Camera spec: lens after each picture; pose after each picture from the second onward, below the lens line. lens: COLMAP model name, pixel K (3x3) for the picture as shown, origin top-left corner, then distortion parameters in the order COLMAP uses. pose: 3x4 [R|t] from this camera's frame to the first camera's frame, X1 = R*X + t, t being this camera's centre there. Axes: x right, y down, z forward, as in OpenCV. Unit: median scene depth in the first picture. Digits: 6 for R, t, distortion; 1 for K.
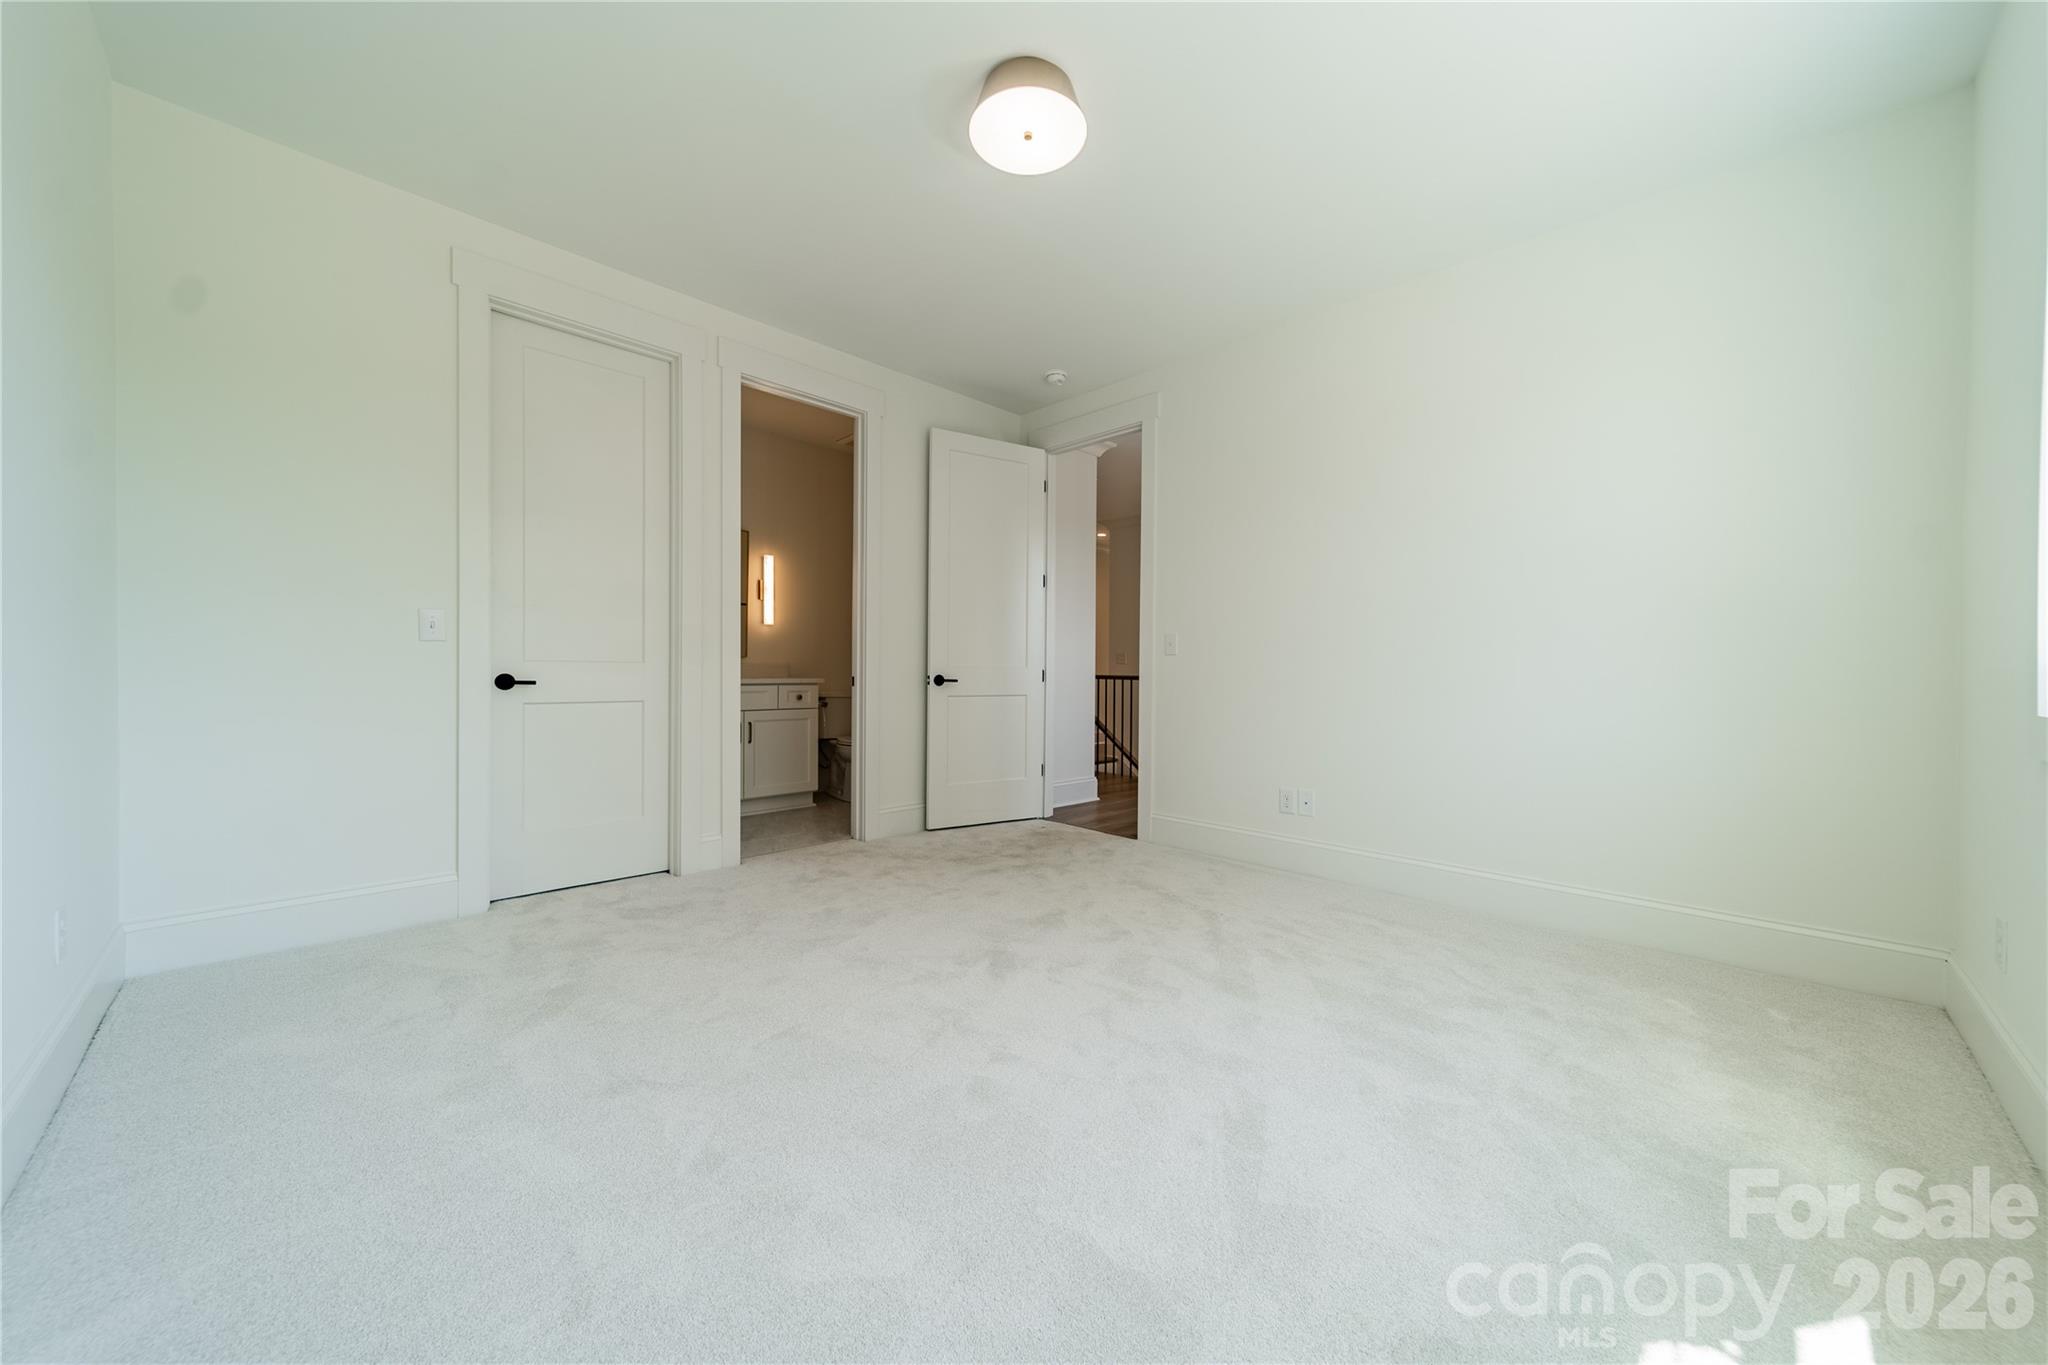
lens RADIAL K [[723.8, 0, 1021.8], [0, 723.8, 680.4], [0, 0, 1]] dist [0.009585, -0.001238]
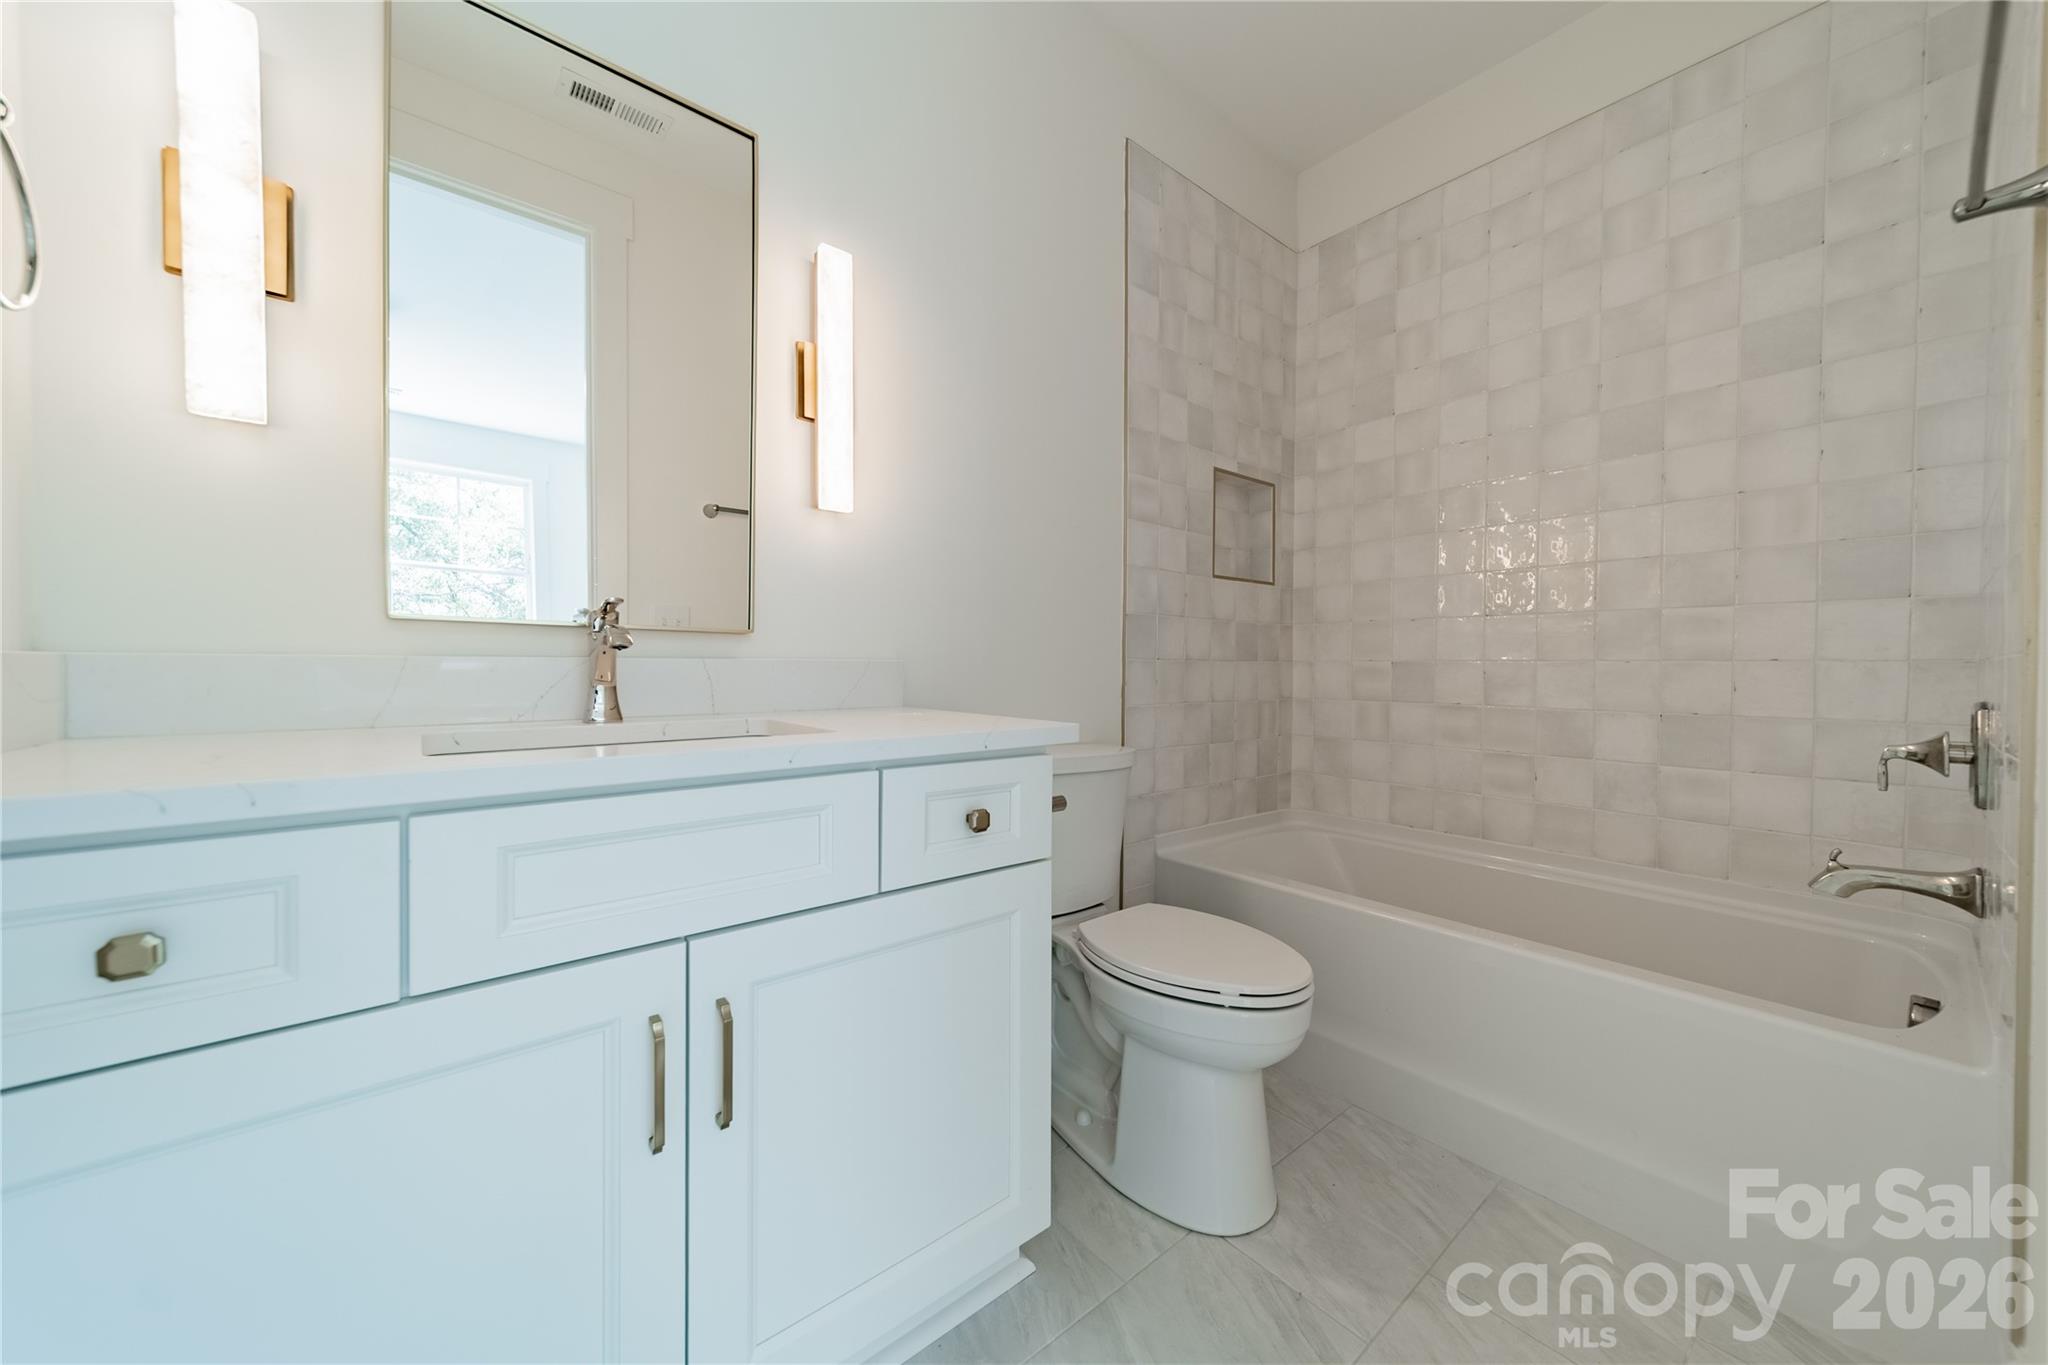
lens RADIAL K [[723.8, 0, 1025.8], [0, 723.8, 678.3], [0, 0, 1]] dist [0.009585, -0.001238]
pose [[0.995435, -0.004133, -0.095353, -0.254628], [0.004876, 0.999960, 0.007562, -0.017215], [0.095318, -0.007992, 0.995415, 0.740650]]
